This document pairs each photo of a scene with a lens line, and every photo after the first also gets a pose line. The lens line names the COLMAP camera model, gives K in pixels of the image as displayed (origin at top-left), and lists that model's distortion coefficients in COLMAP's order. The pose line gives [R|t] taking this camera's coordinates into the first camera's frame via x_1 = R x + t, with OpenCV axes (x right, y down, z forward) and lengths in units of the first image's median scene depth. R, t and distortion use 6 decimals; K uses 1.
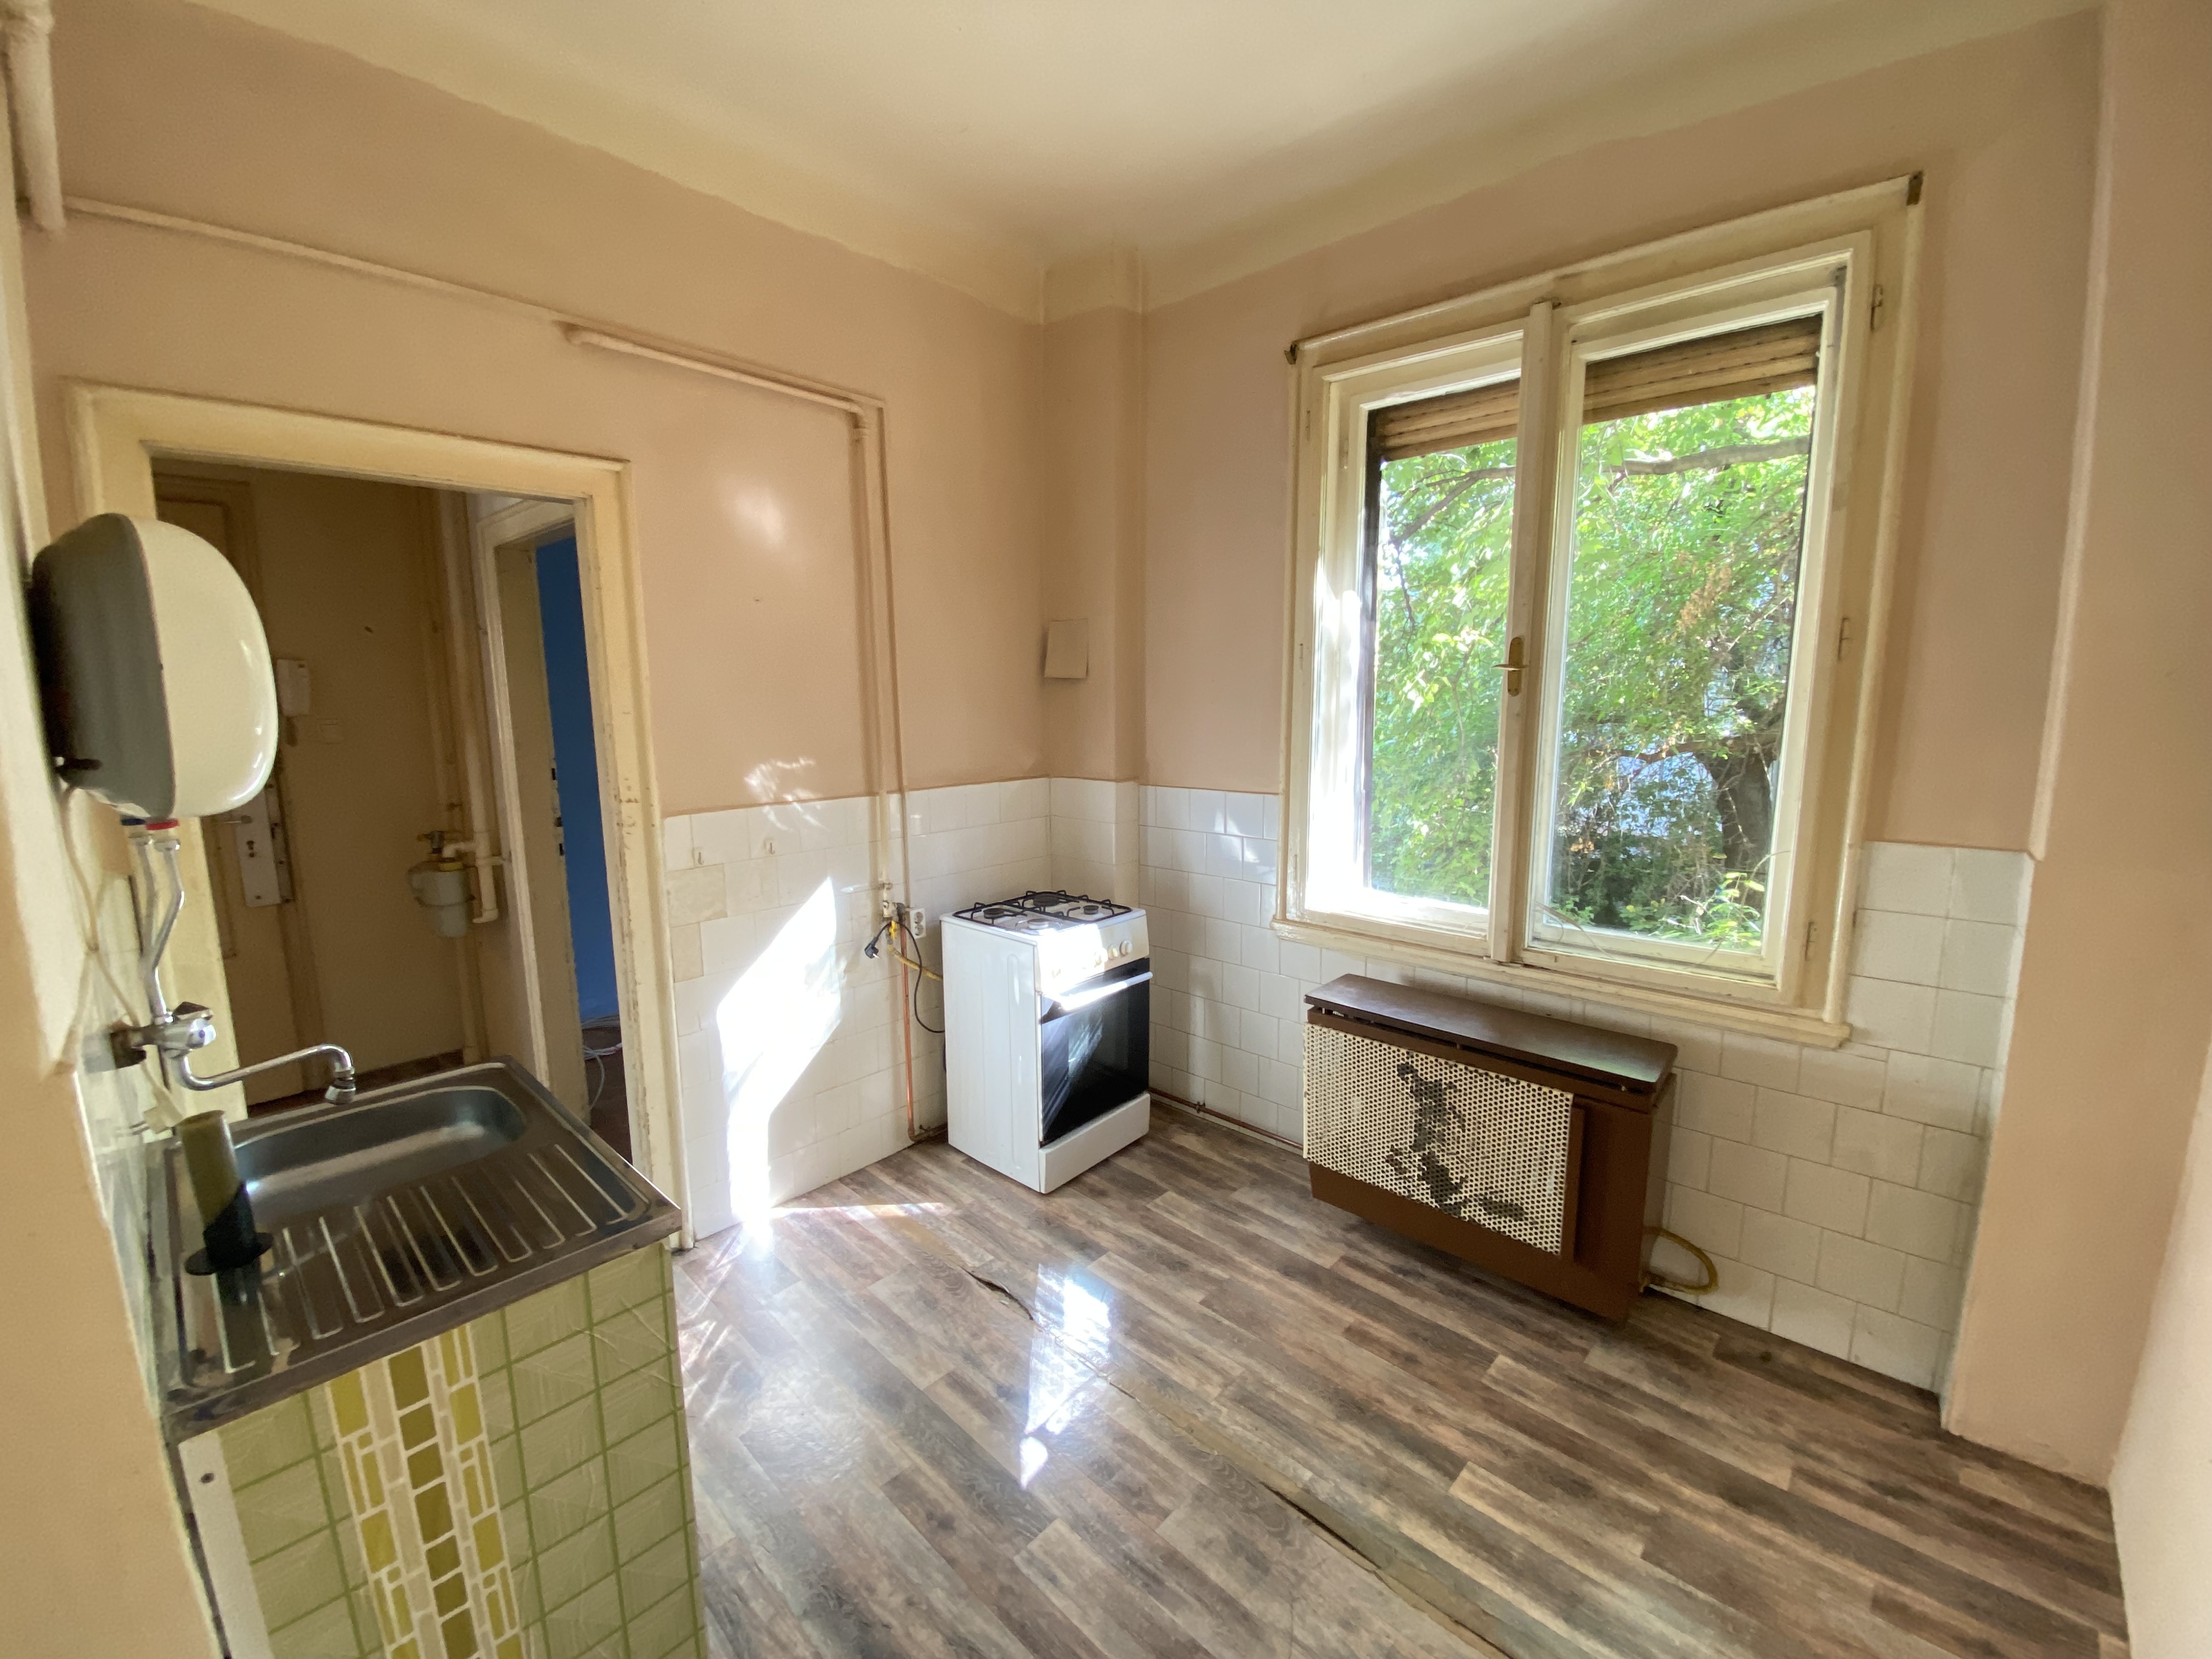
lens RADIAL K [[899.1, 0, 1104.7], [0, 899.1, 819.3], [0, 0, 1]] dist [-0.005760, -0.010414]
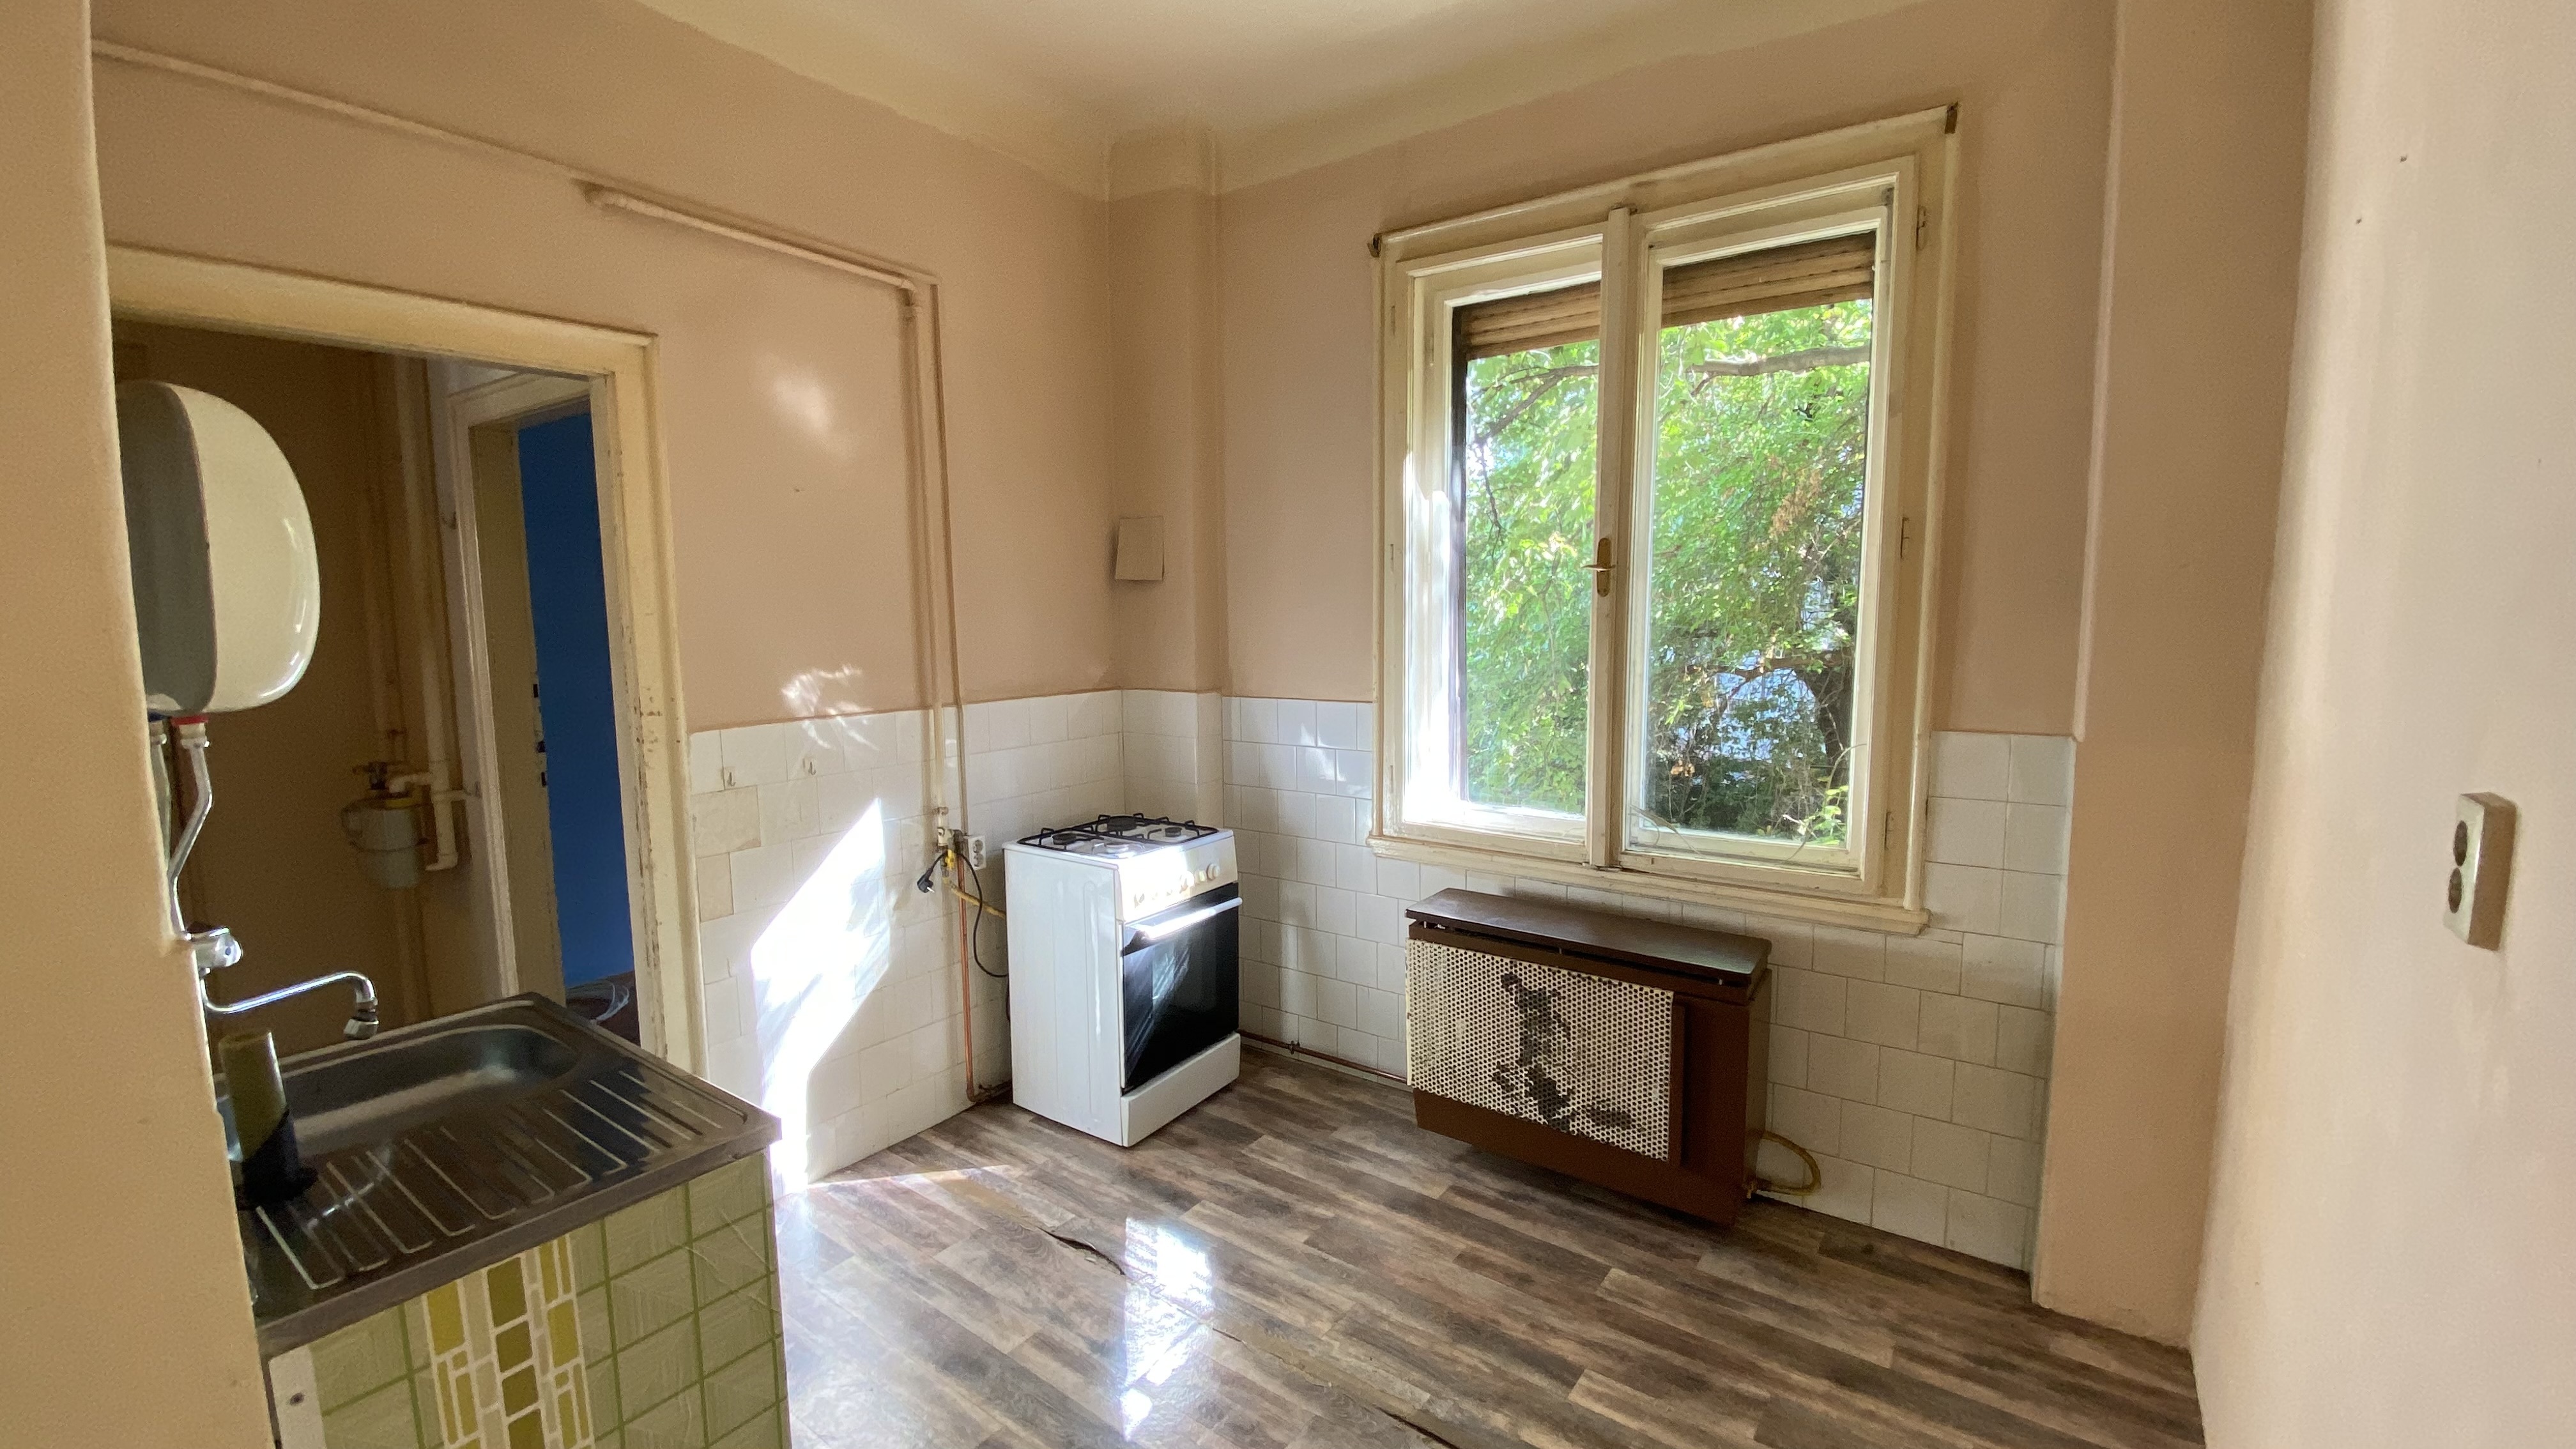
lens RADIAL K [[1046.0, 0, 1287.9], [0, 1046.0, 712.6], [0, 0, 1]] dist [-0.002162, -0.012235]
pose [[0.991821, -0.014087, 0.126853, -0.038351], [0.019433, 0.998970, -0.041007, 0.031489], [-0.126145, 0.043137, 0.991073, -0.093295]]
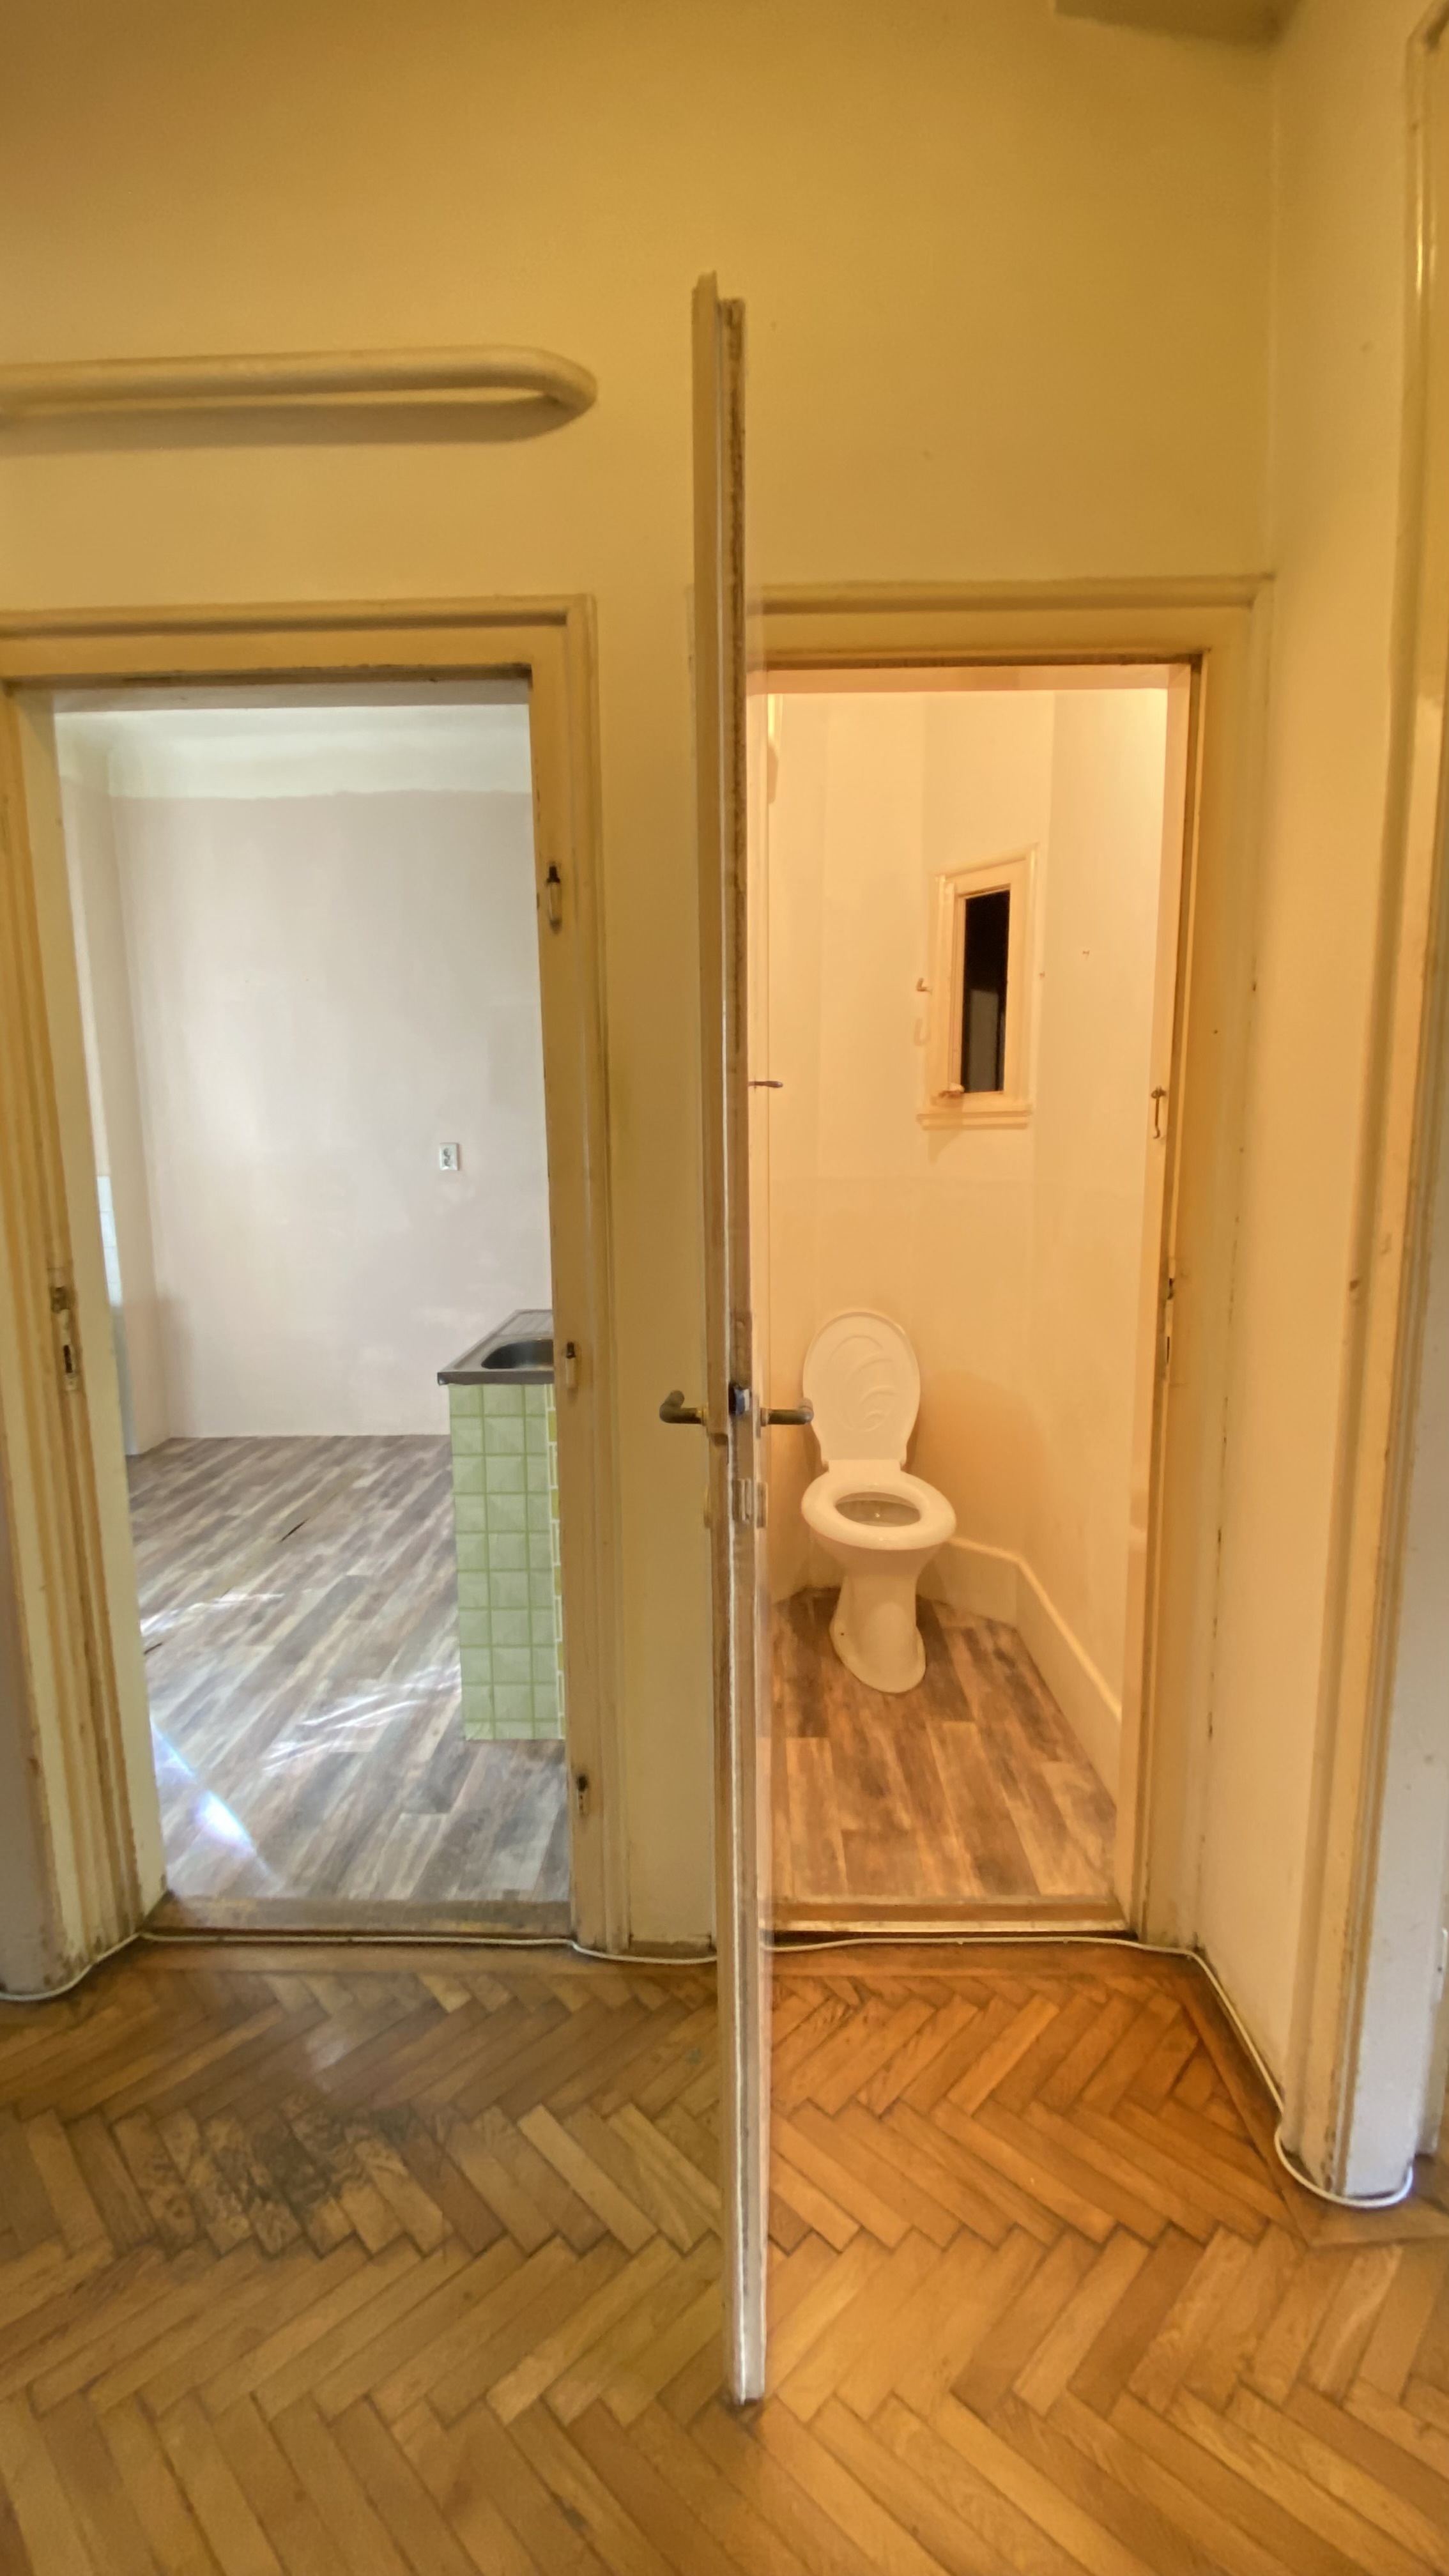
lens RADIAL K [[1046.0, 0, 710.2], [0, 1046.0, 1280.2], [0, 0, 1]] dist [-0.002162, -0.012235]
pose [[-0.654425, -0.090501, 0.750691, -1.332972], [0.134794, 0.962945, 0.233598, -0.068426], [-0.744015, 0.254061, -0.617976, 1.097023]]
